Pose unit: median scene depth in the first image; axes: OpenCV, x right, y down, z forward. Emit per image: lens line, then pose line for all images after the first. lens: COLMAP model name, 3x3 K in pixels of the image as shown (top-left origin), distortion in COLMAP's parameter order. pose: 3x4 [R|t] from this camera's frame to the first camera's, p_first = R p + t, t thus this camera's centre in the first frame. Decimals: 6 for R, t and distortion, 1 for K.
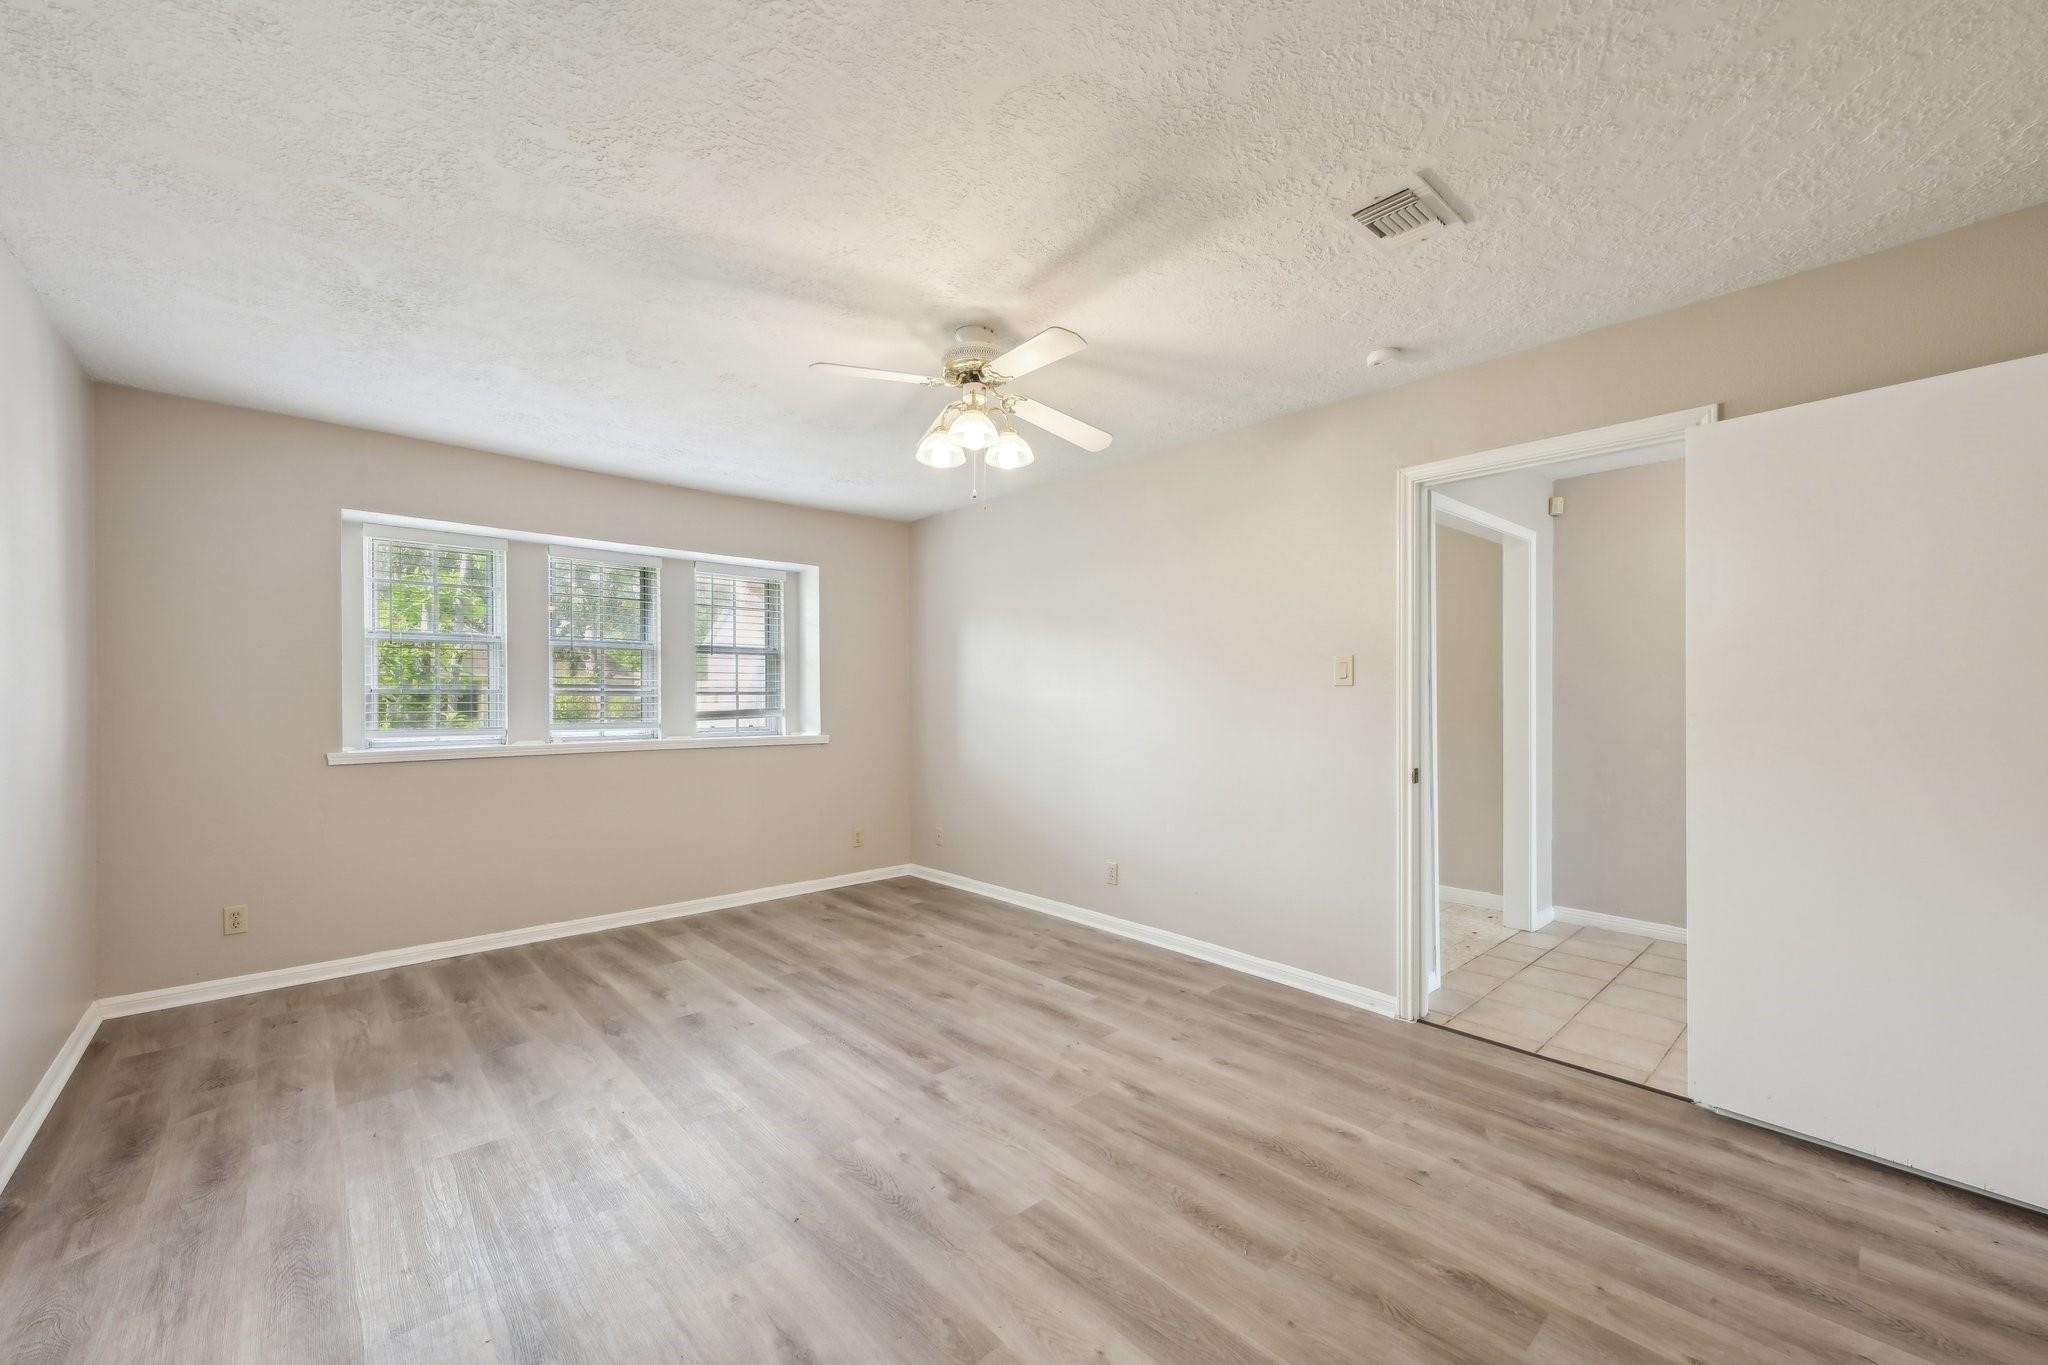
lens RADIAL K [[823.6, 0, 1031.1], [0, 823.6, 690.9], [0, 0, 1]] dist [-0.000831, 0.000176]
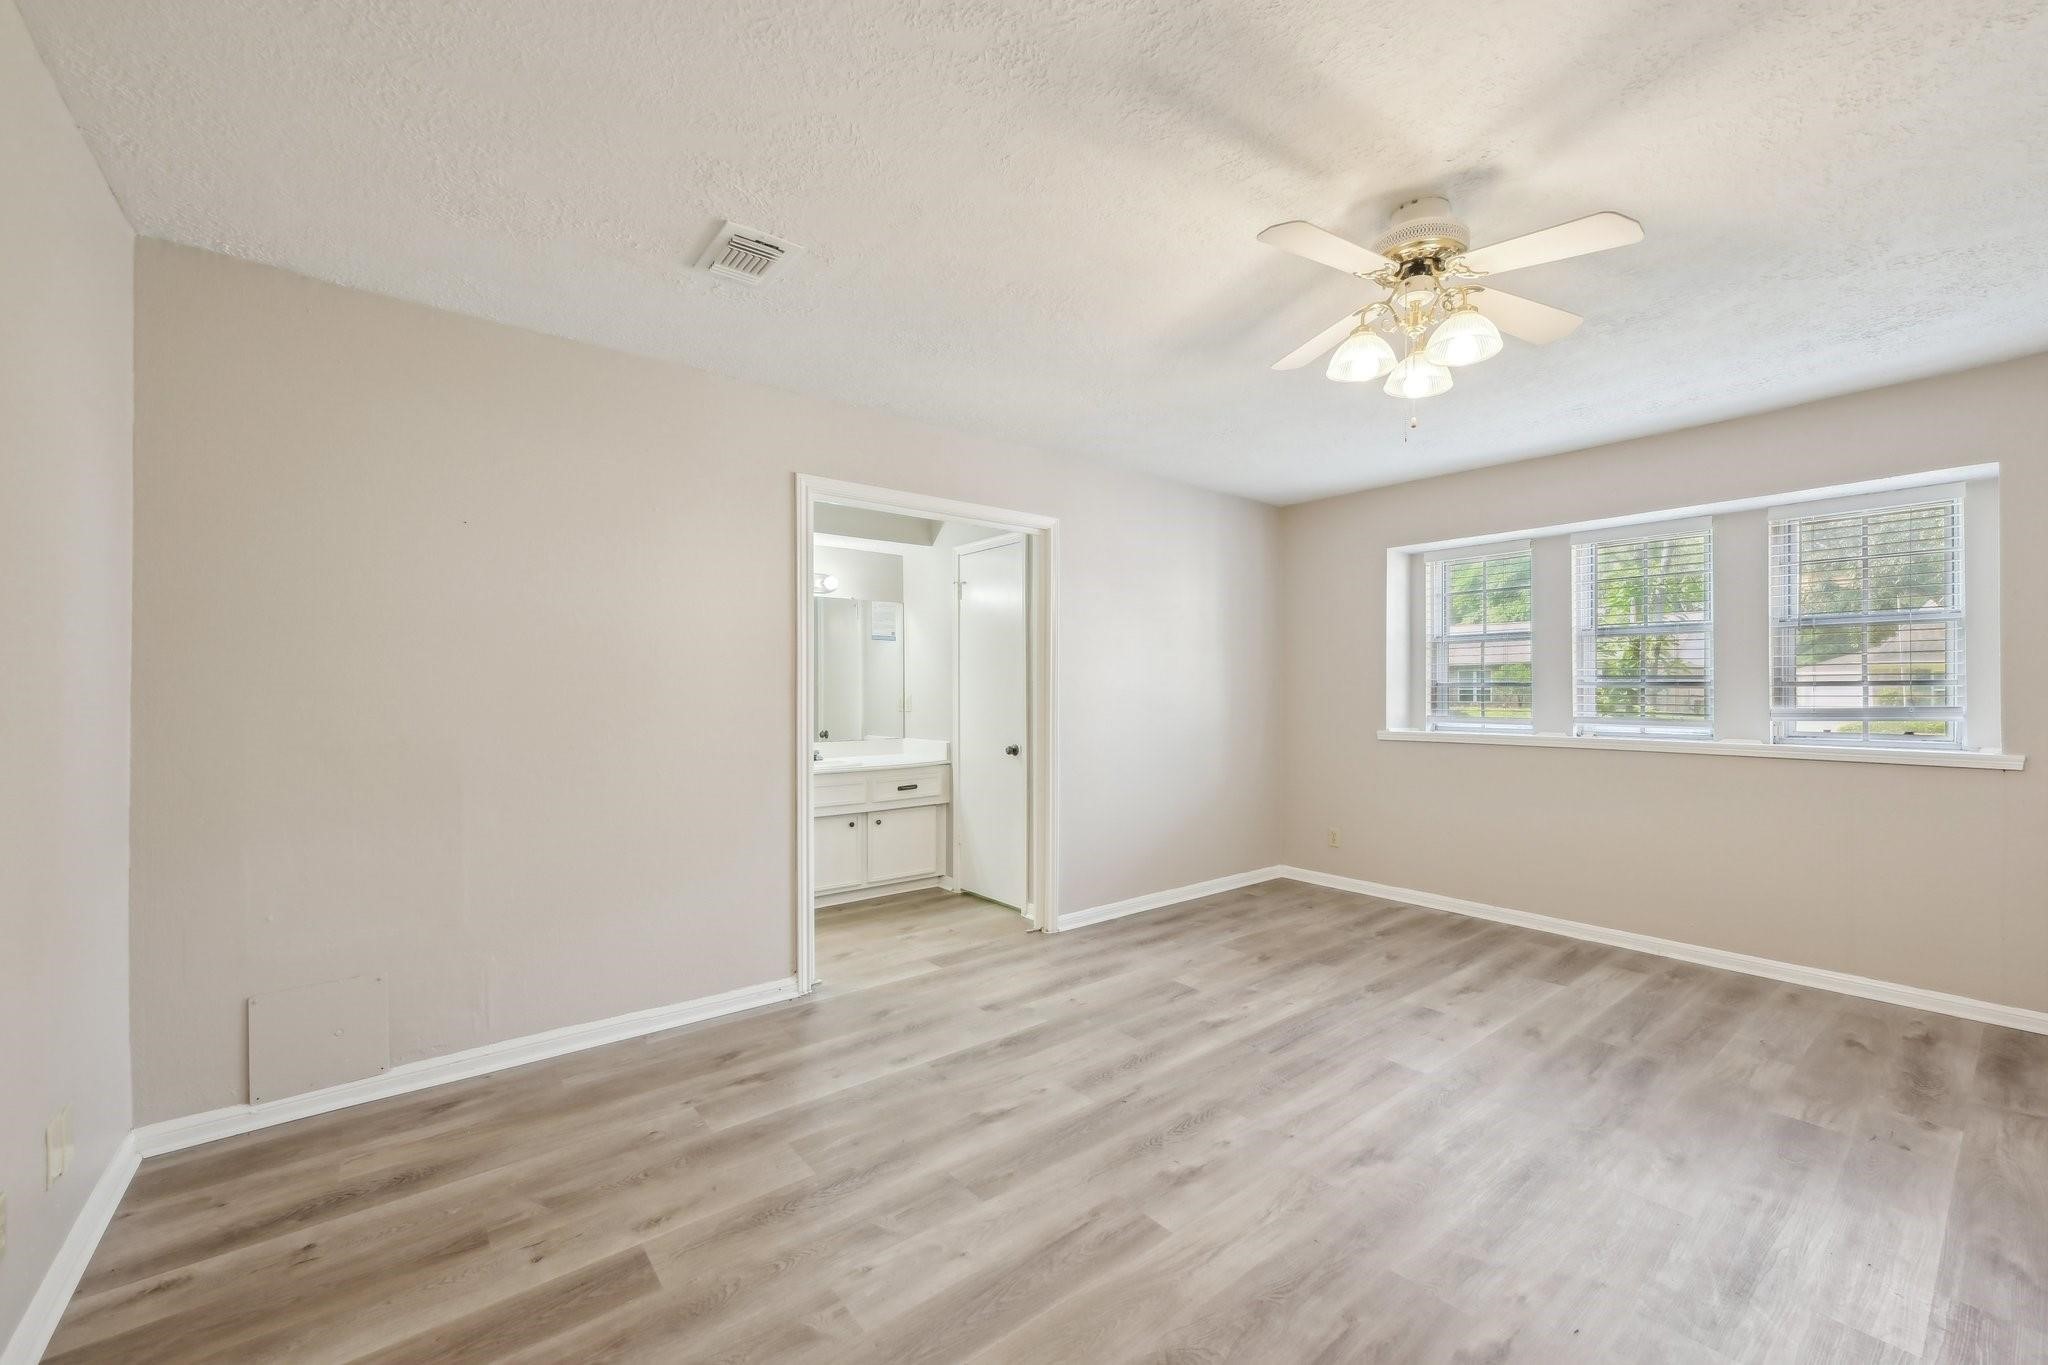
lens RADIAL K [[823.6, 0, 1017.9], [0, 823.6, 684.2], [0, 0, 1]] dist [-0.000831, 0.000176]
pose [[-0.088862, -0.004946, -0.996032, 0.635680], [0.007196, 0.999958, -0.005608, 0.003357], [0.996018, -0.007666, -0.088822, 0.609580]]
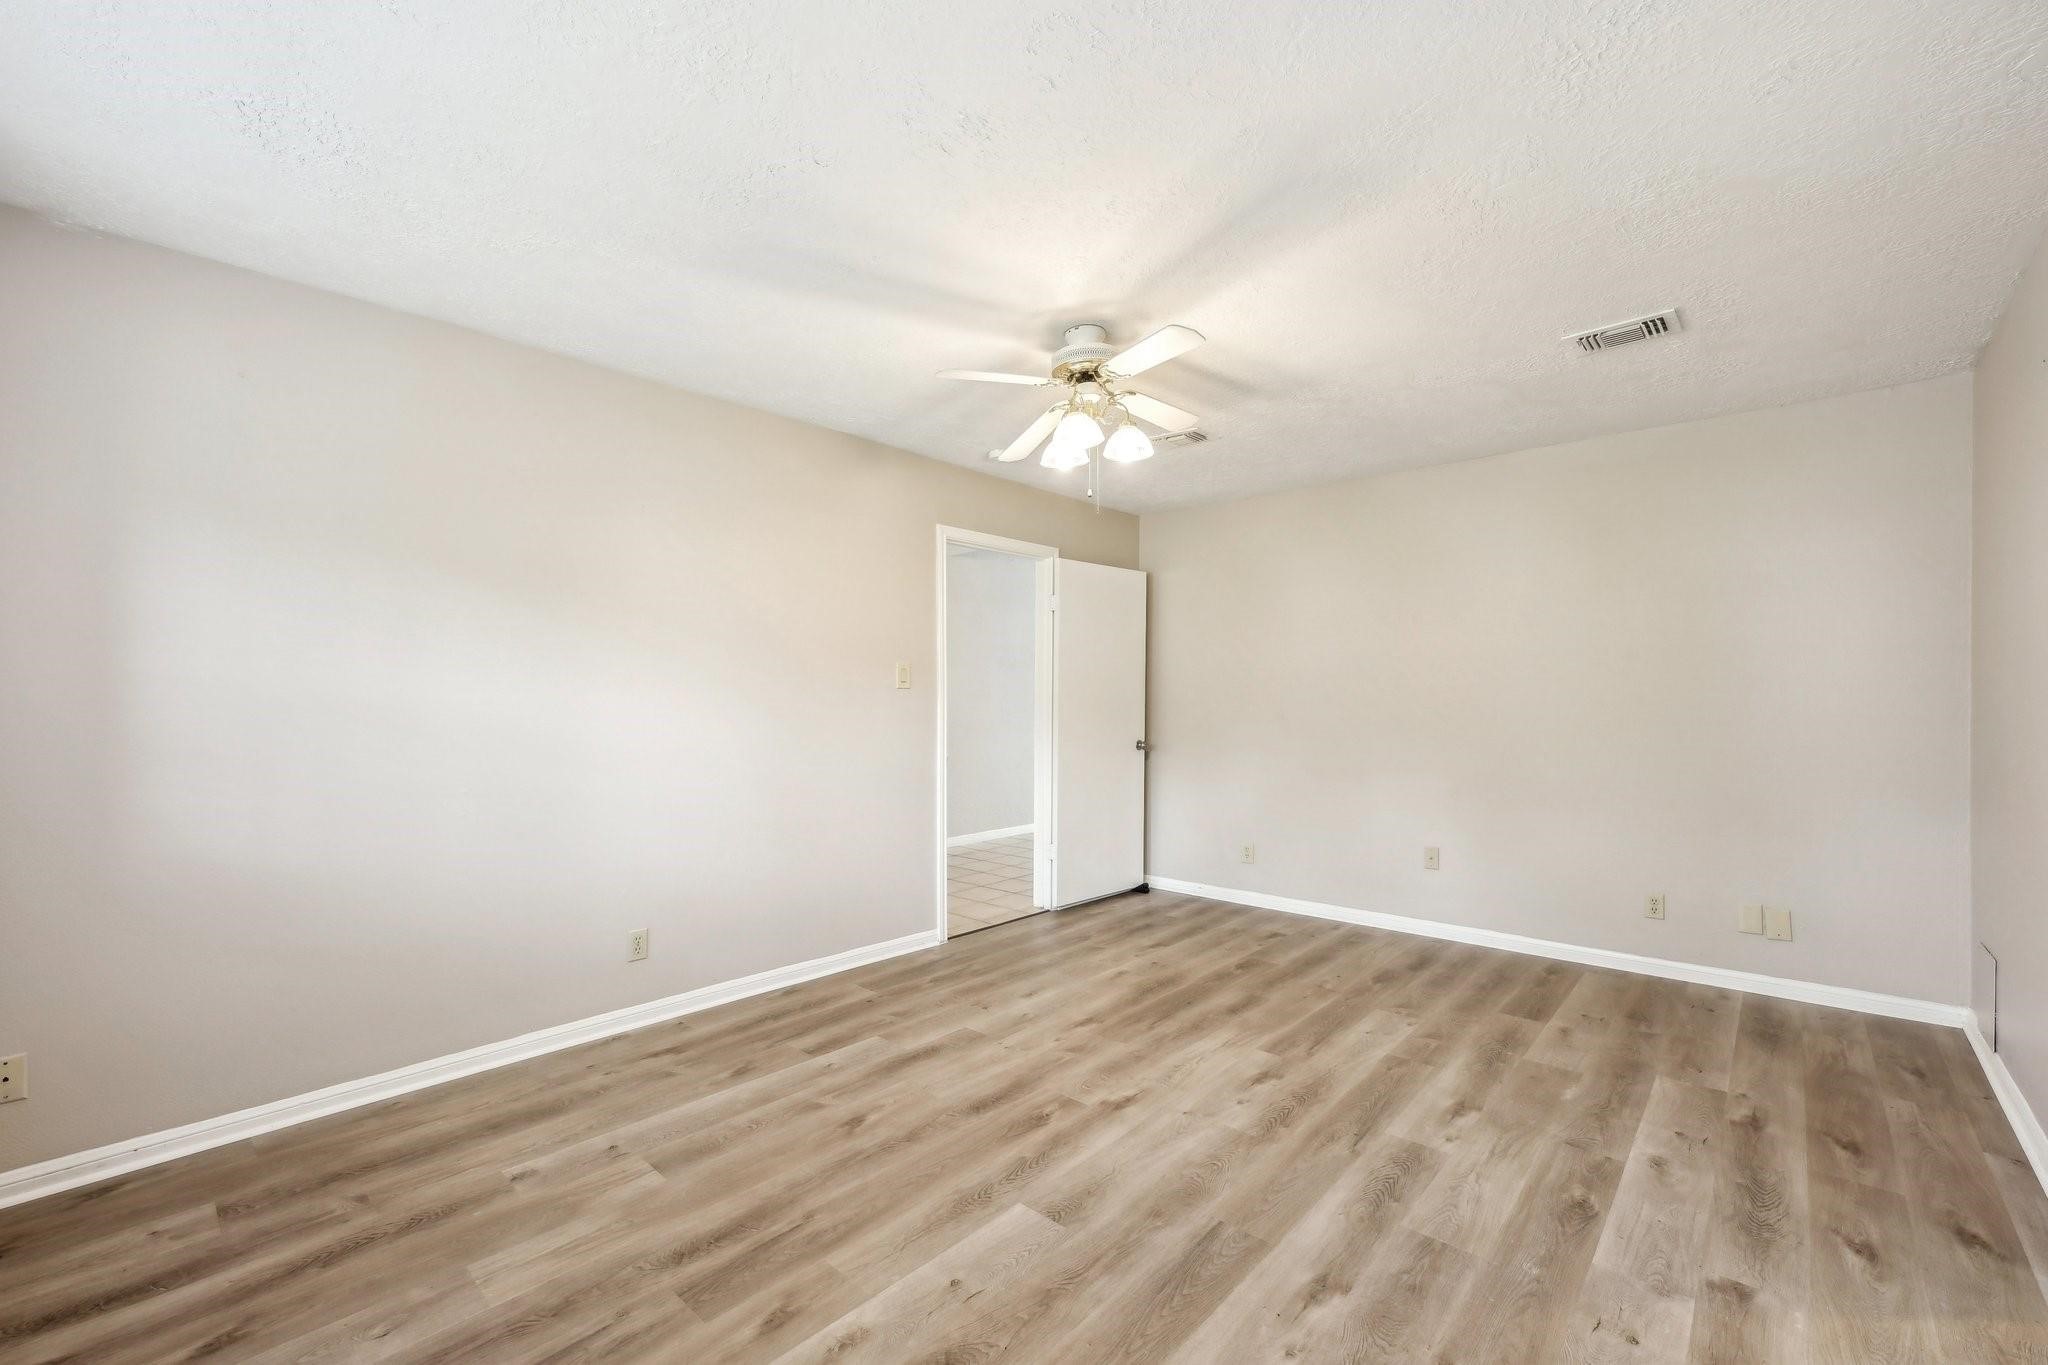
lens RADIAL K [[823.6, 0, 1066.9], [0, 823.6, 678.4], [0, 0, 1]] dist [-0.000831, 0.000176]
pose [[-0.115617, 0.021237, 0.993067, -0.916764], [-0.005121, 0.999745, -0.021976, 0.006360], [-0.993281, -0.007626, -0.115479, 0.995828]]
